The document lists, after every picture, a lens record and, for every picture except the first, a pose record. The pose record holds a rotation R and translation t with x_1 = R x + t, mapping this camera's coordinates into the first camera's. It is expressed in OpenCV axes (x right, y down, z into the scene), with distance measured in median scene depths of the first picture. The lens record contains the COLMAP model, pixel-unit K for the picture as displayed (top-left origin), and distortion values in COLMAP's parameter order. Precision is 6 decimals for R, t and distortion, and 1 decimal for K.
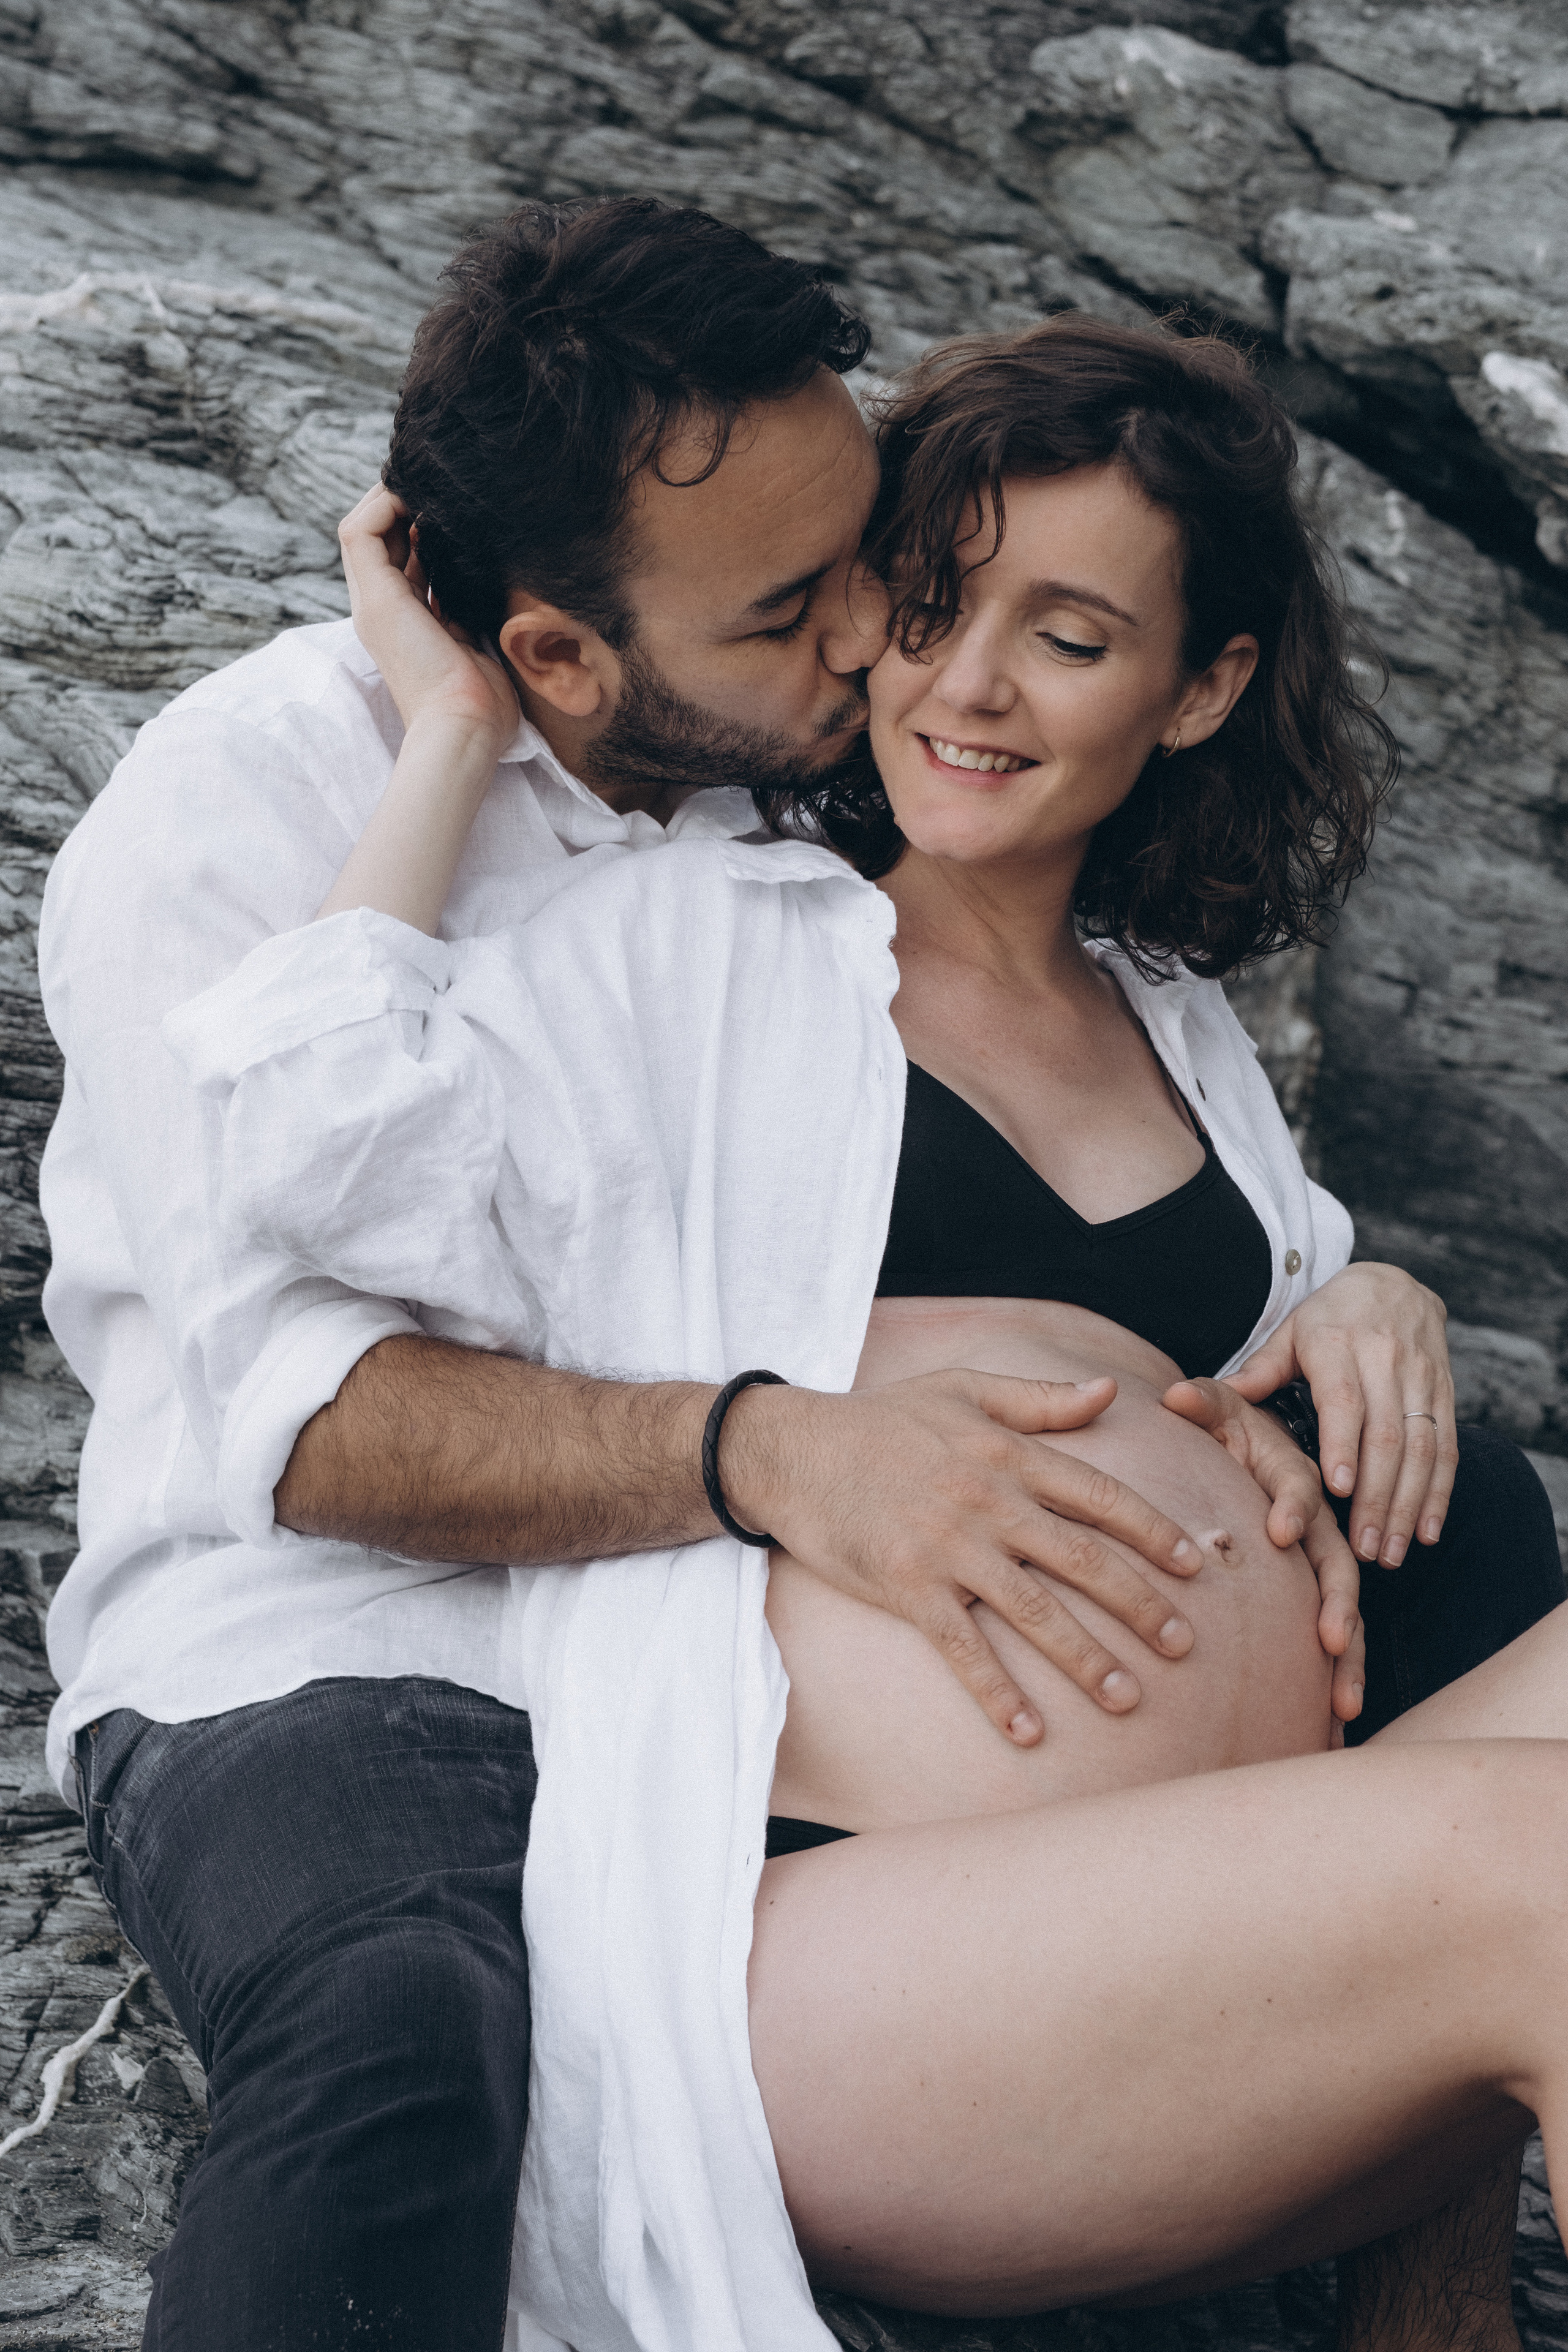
lens RADIAL K [[5377.0, 0, 778.2], [0, 5377.0, 1138.3], [0, 0, 1]] dist [0.467840, -2.967118]
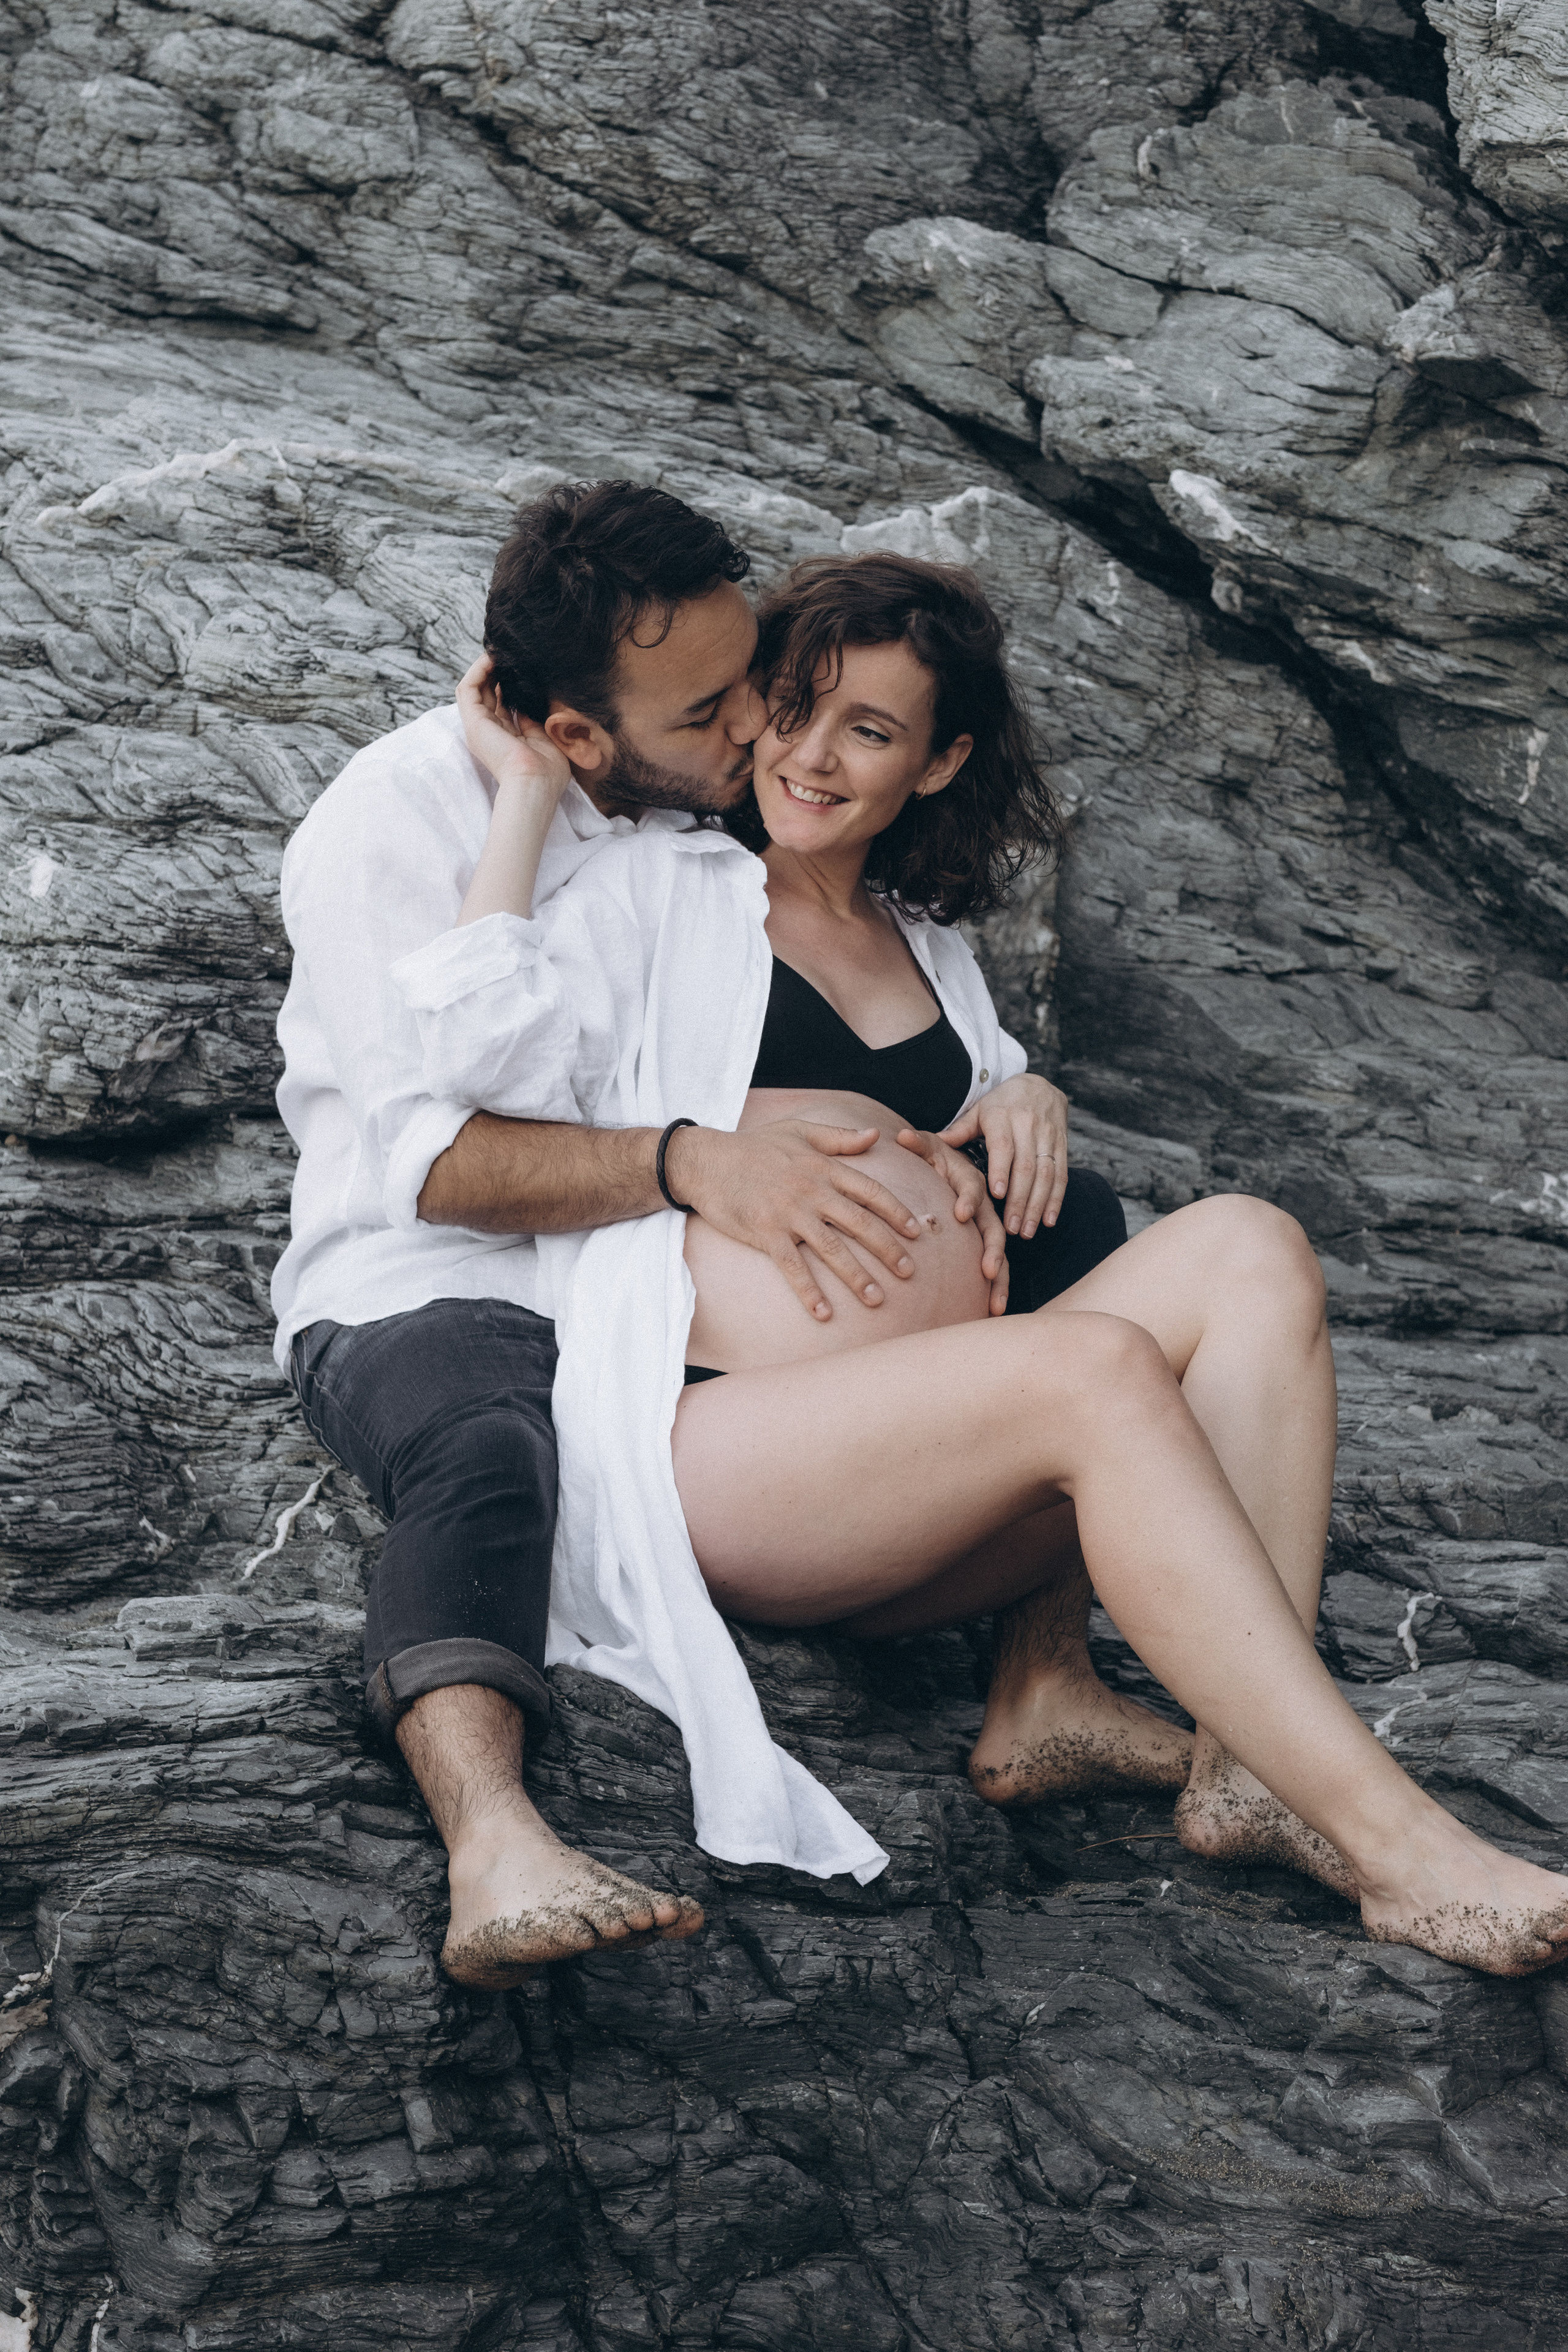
lens RADIAL K [[5532.9, 0, 843.1], [0, 5532.9, 1170.7], [0, 0, 1]] dist [0.483939, -3.037914]
pose [[0.999490, 0.004081, 0.031686, -0.003984], [-0.004931, 0.999629, 0.026780, 0.003273], [-0.031565, -0.026922, 0.999139, -0.466184]]
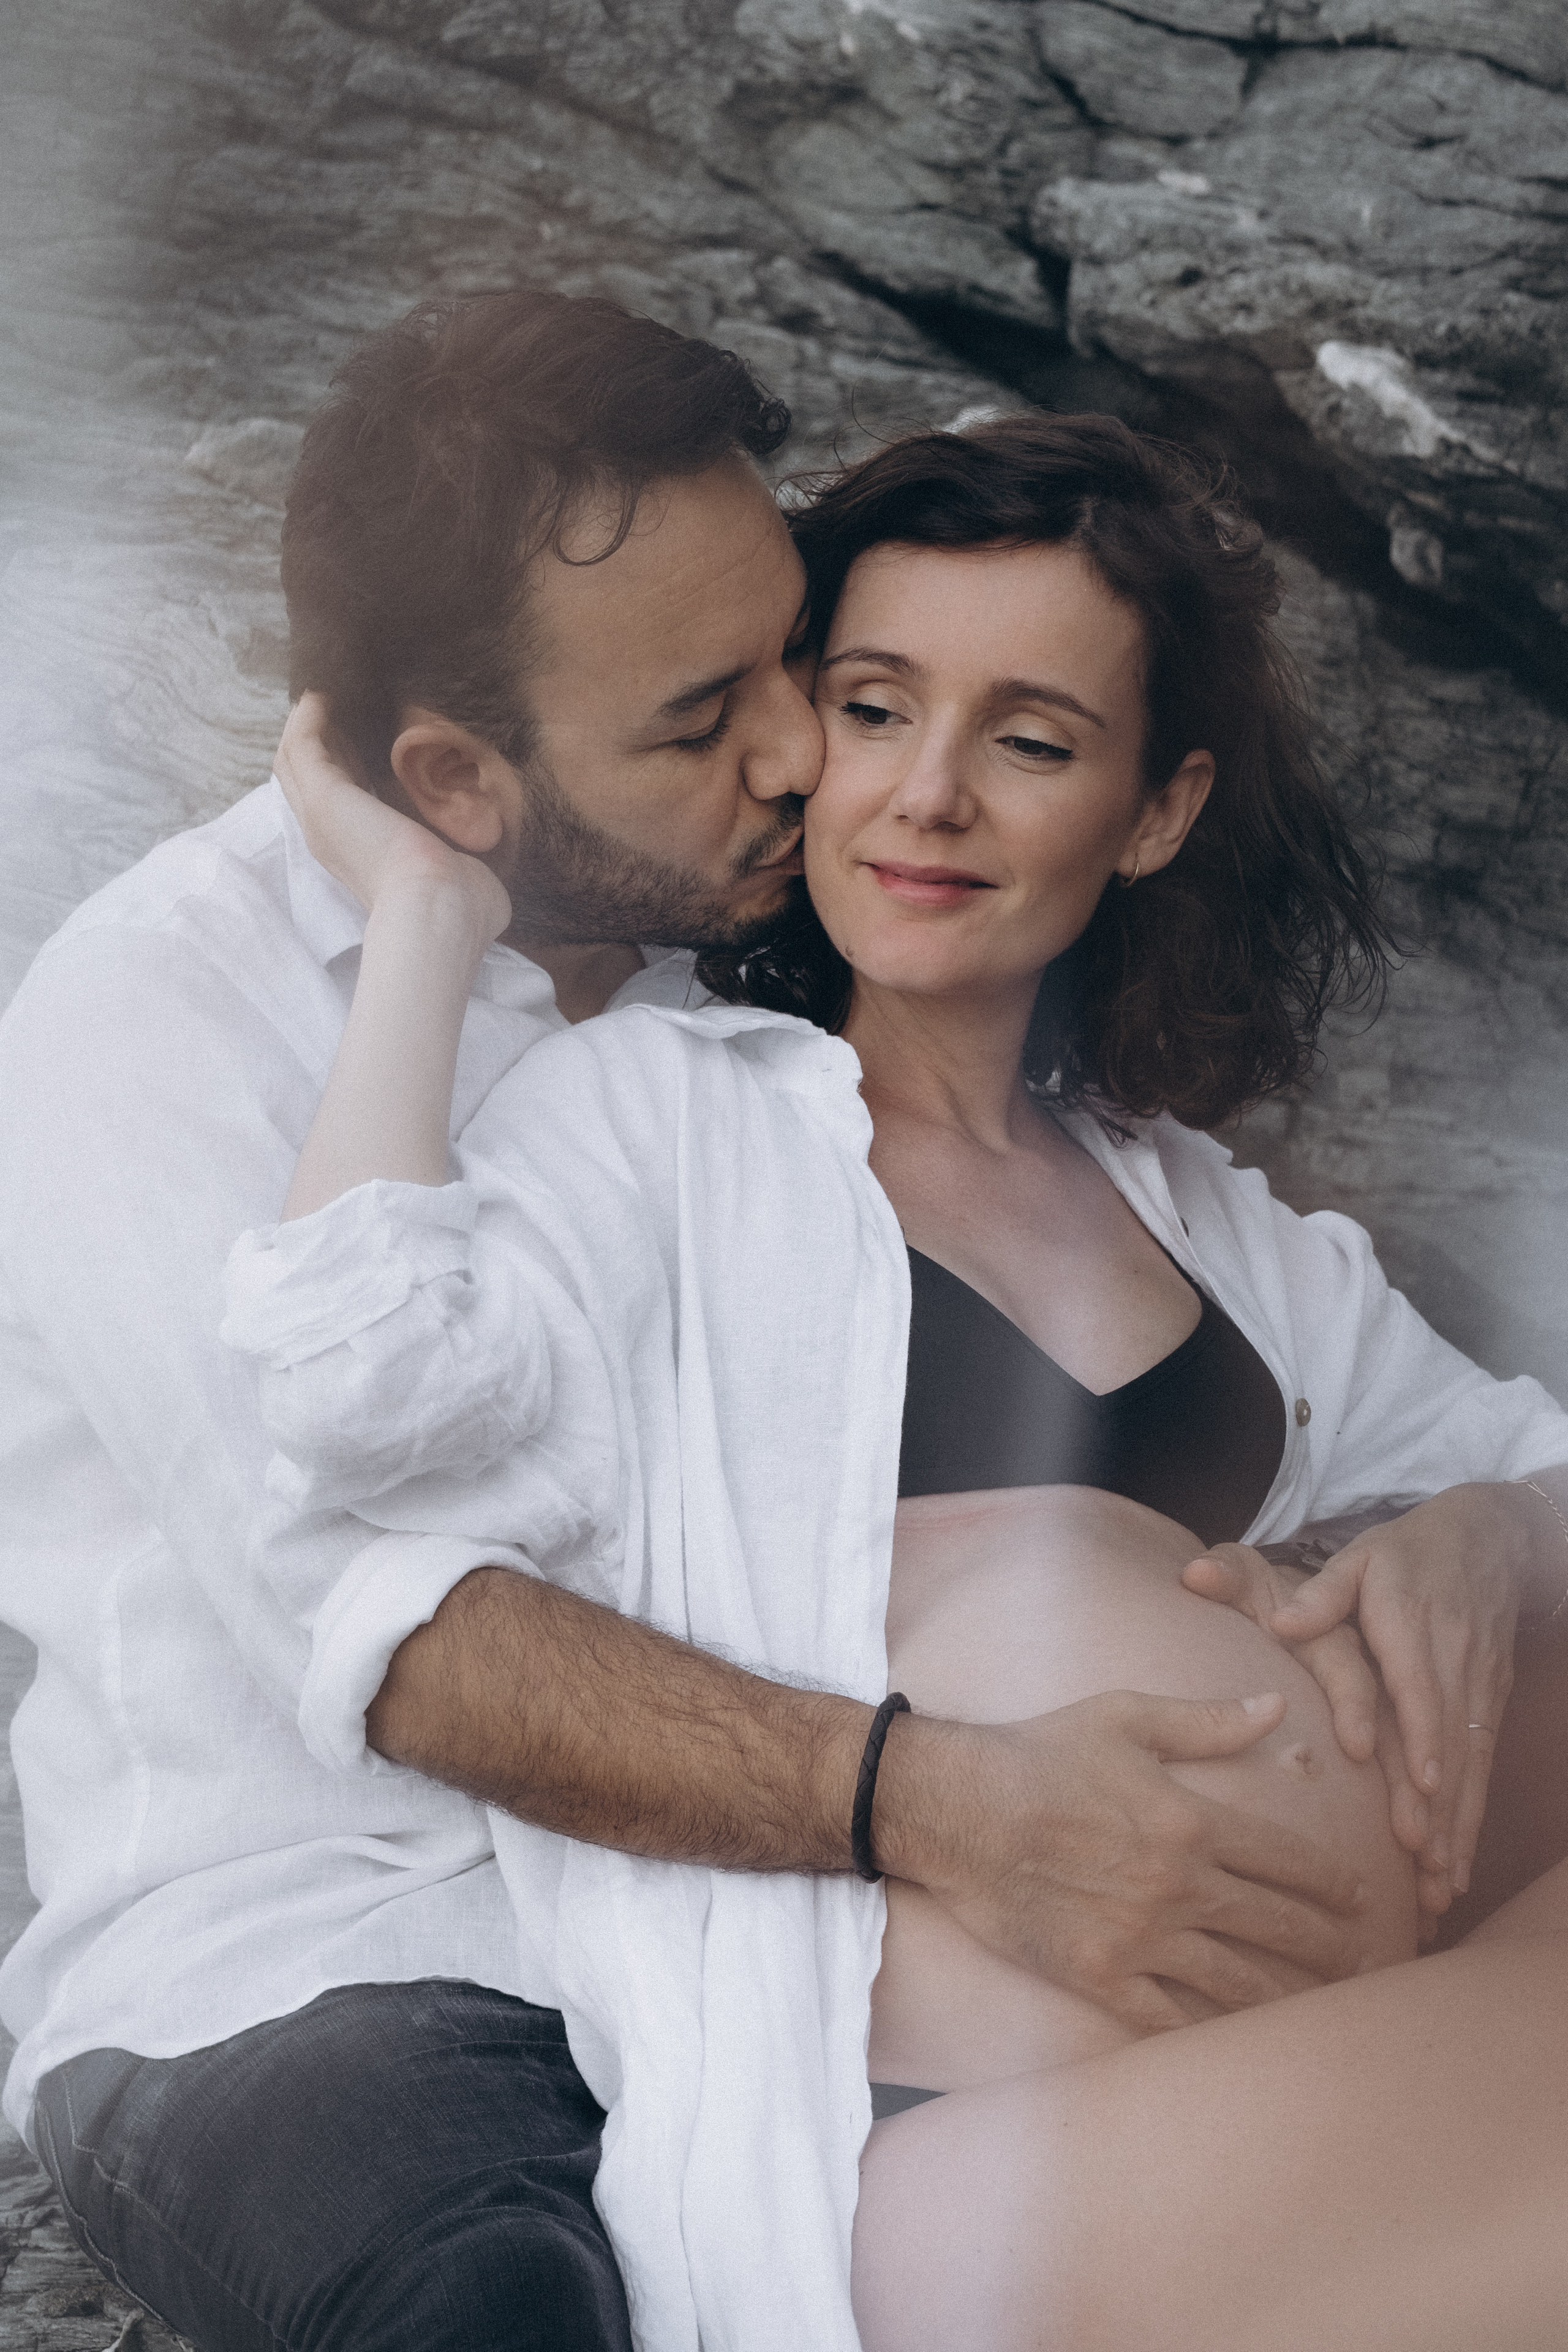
lens RADIAL K [[7197.6, 0, 599.6], [0, 7197.6, 1651.9], [0, 0, 1]] dist [0.386159, -1.988298]
pose [[0.995172, -0.086827, 0.045768, -0.047980], [0.084526, 0.995166, 0.050006, -0.007818], [-0.049888, -0.045896, 0.997700, -0.124266]]
